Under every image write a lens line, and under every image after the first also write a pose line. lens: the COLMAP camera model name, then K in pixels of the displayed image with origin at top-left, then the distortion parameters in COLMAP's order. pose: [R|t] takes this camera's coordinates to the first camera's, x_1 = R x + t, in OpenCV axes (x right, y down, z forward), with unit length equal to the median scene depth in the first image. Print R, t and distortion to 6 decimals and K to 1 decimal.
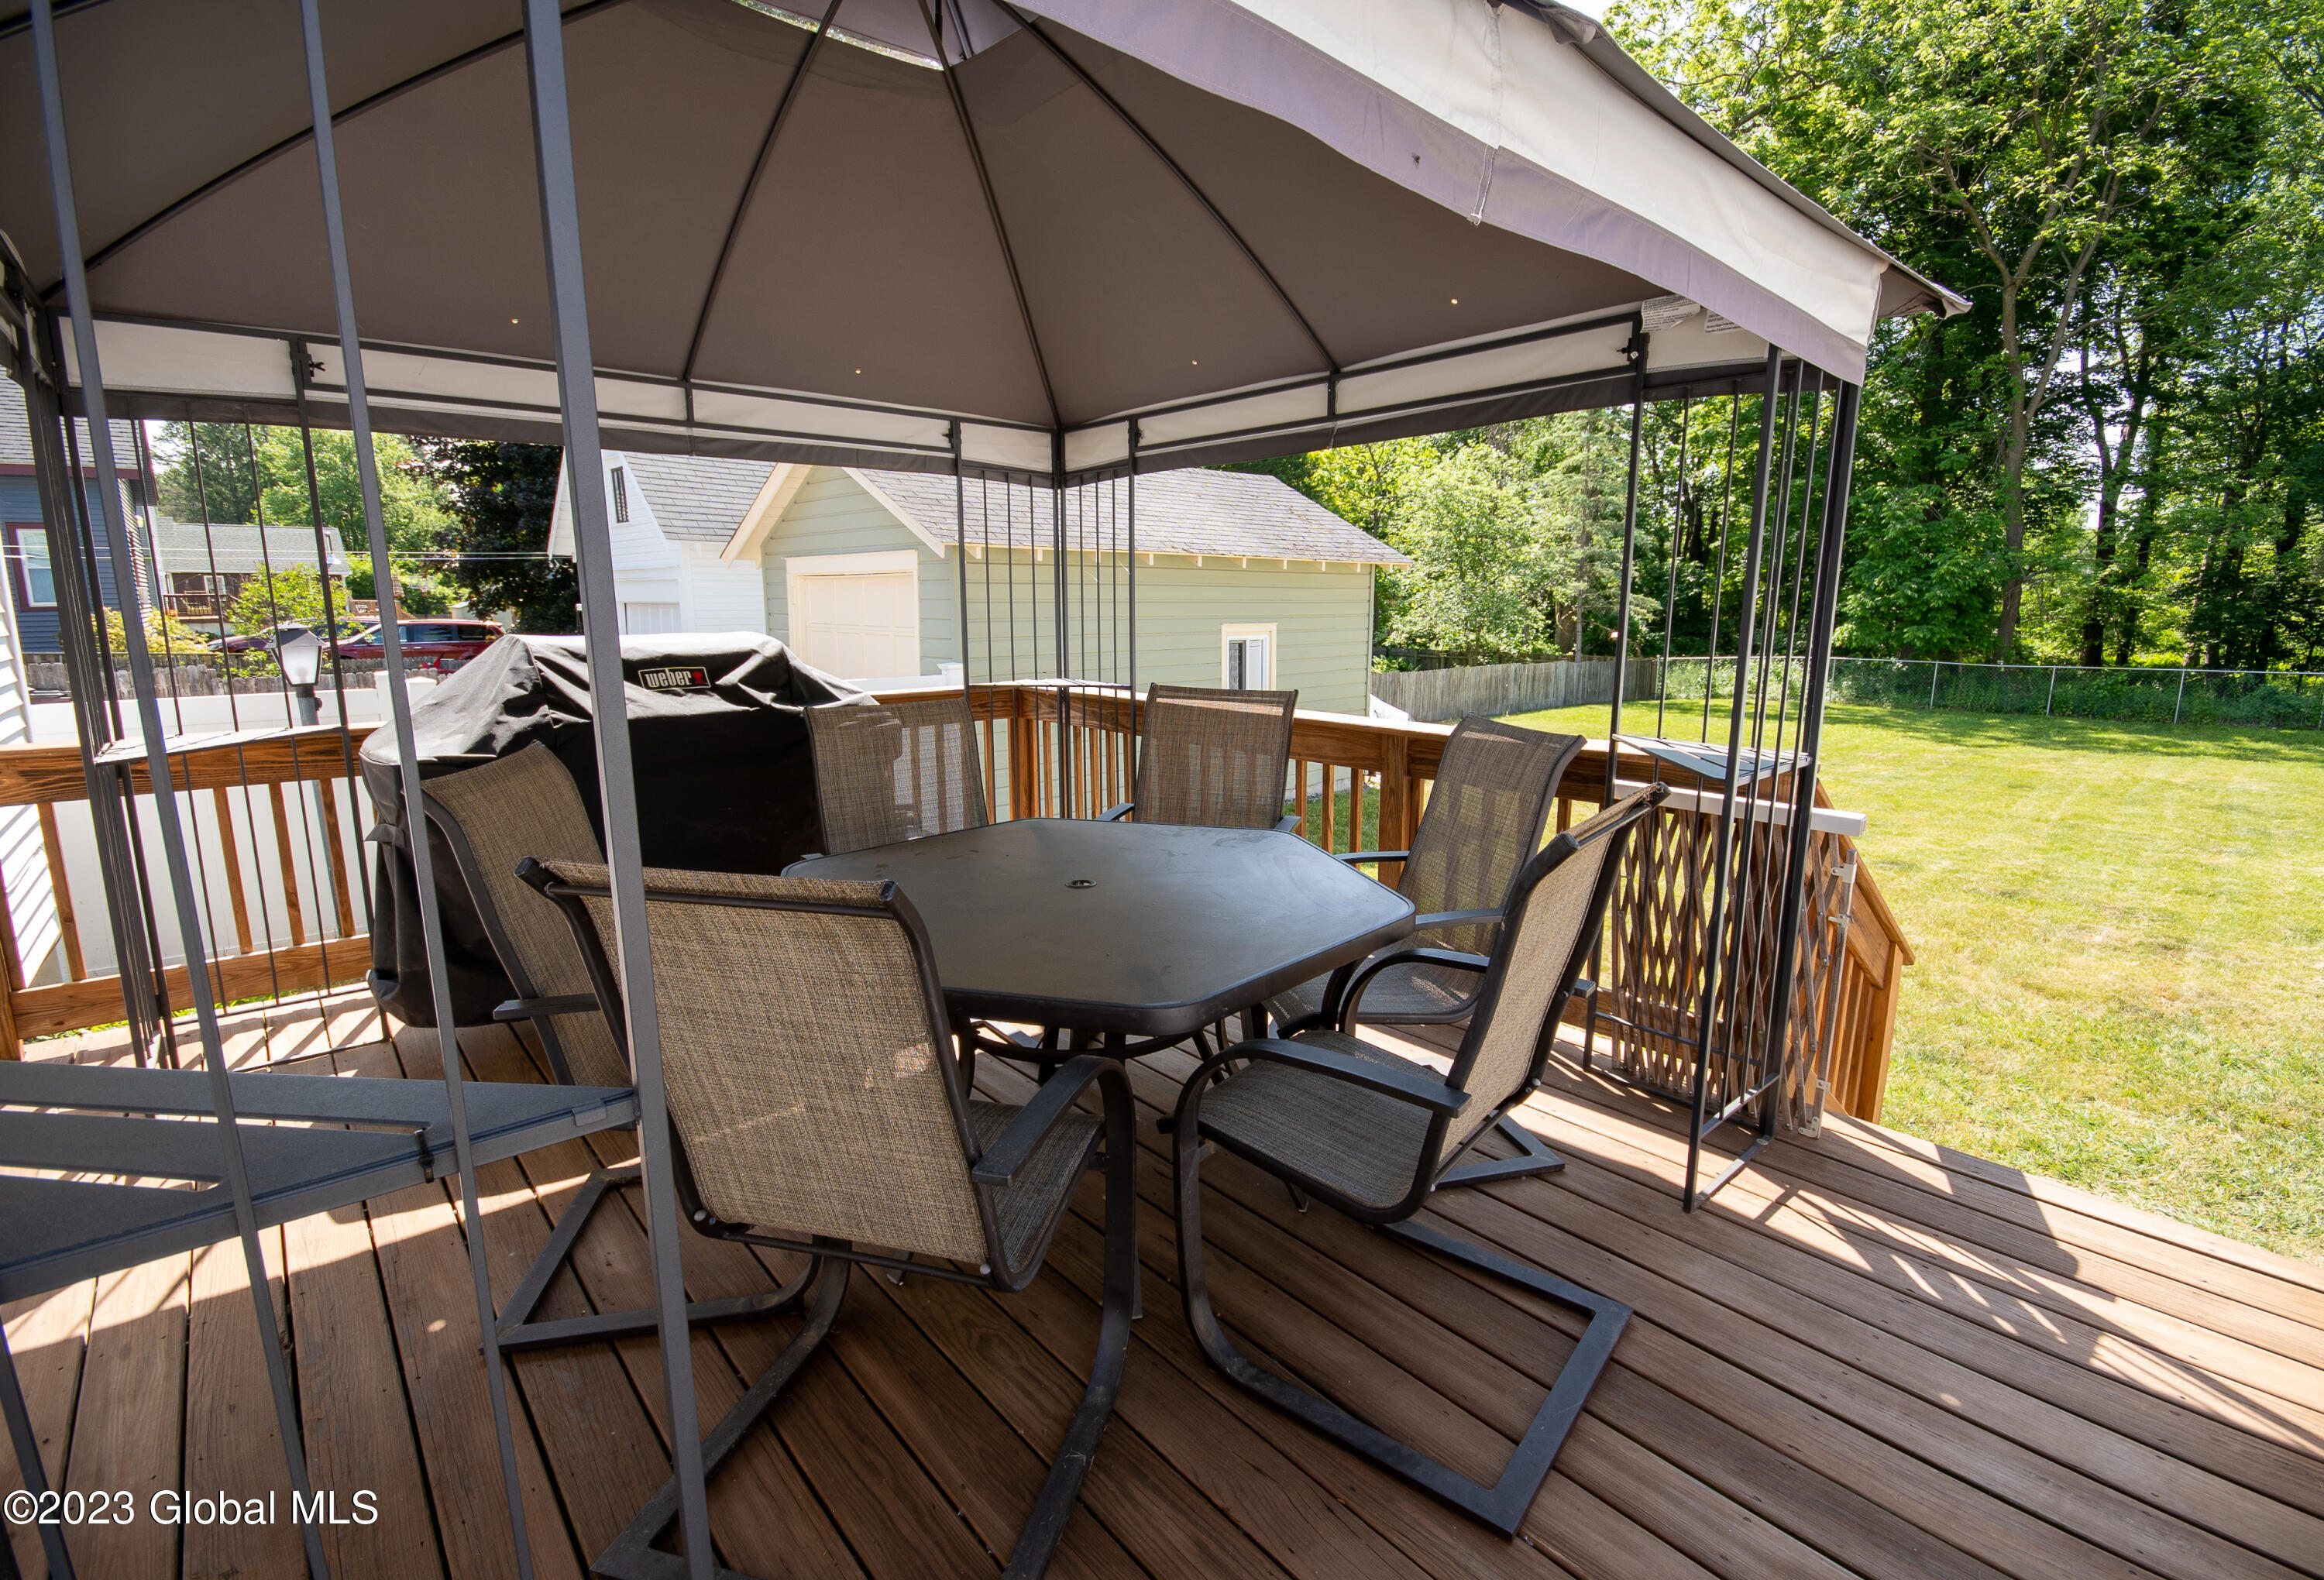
lens RADIAL K [[1044.3, 0, 1163.2], [0, 1044.3, 788.2], [0, 0, 1]] dist [-0.001224, -0.000926]
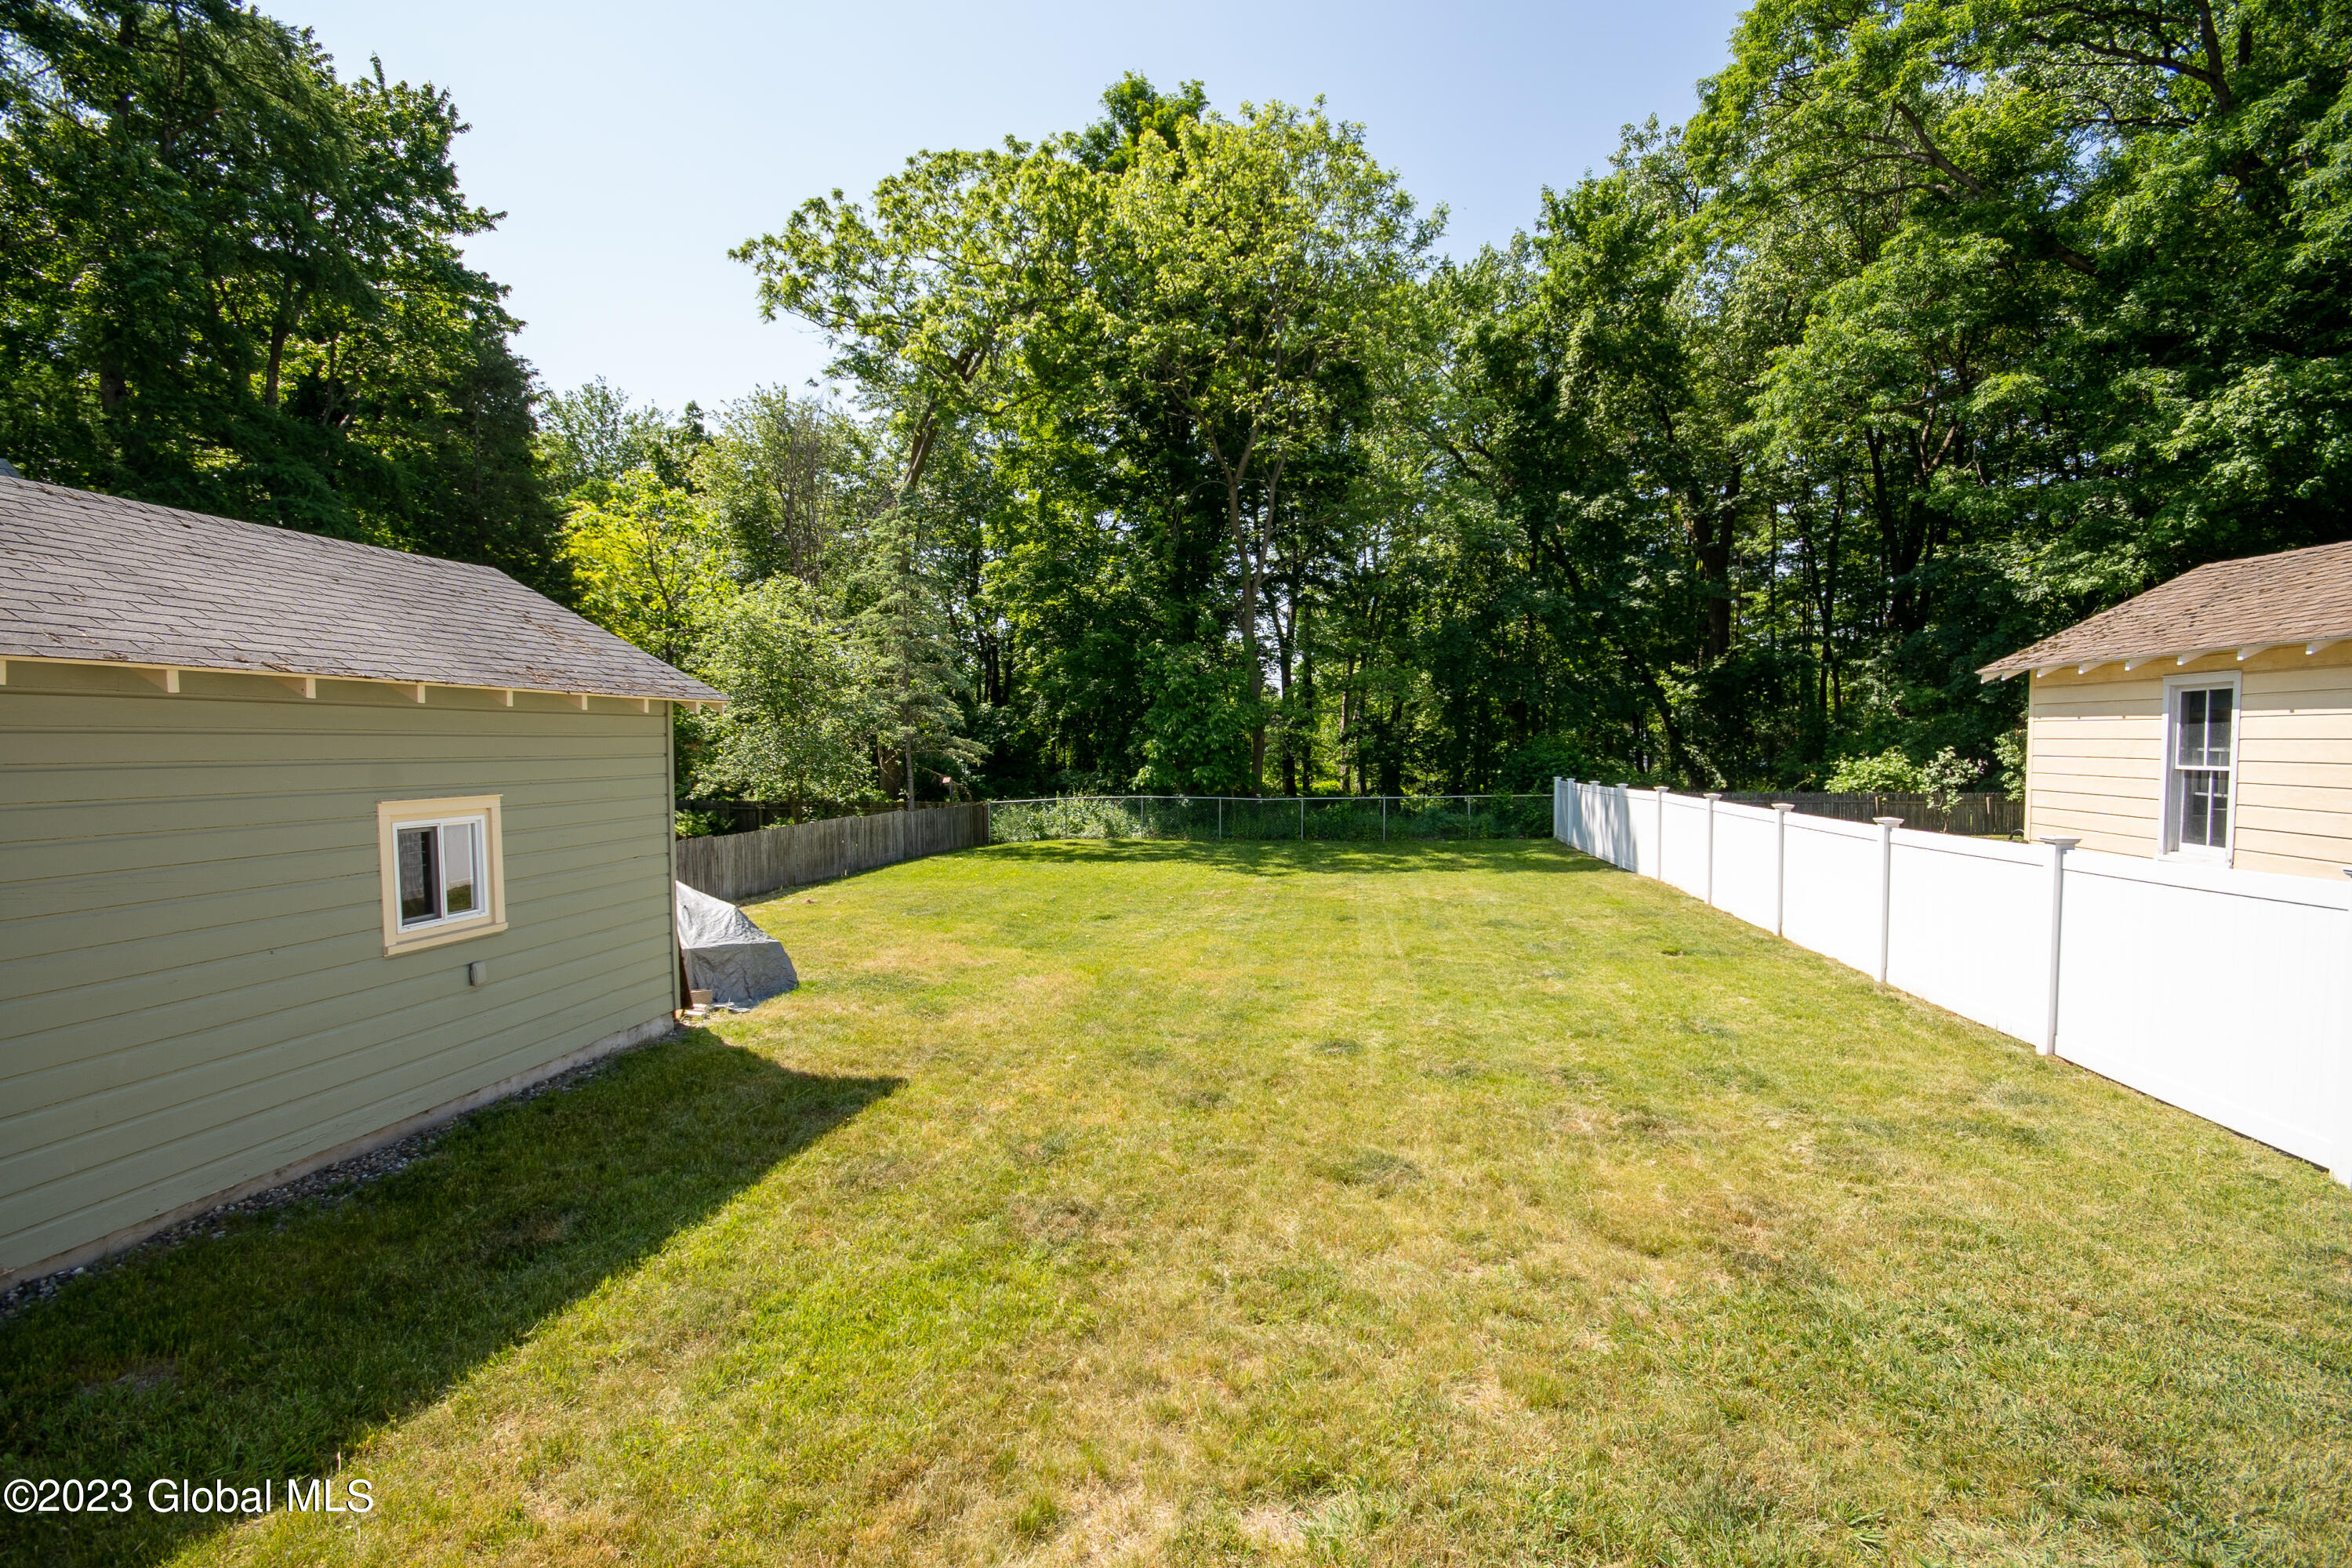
lens RADIAL K [[1047.9, 0, 1182.1], [0, 1047.9, 785.2], [0, 0, 1]] dist [-0.017744, -0.001426]
pose [[0.795298, -0.029171, 0.605517, 0.022000], [0.111735, 0.988782, -0.099121, -0.022819], [-0.595833, 0.146488, 0.789636, 0.111134]]
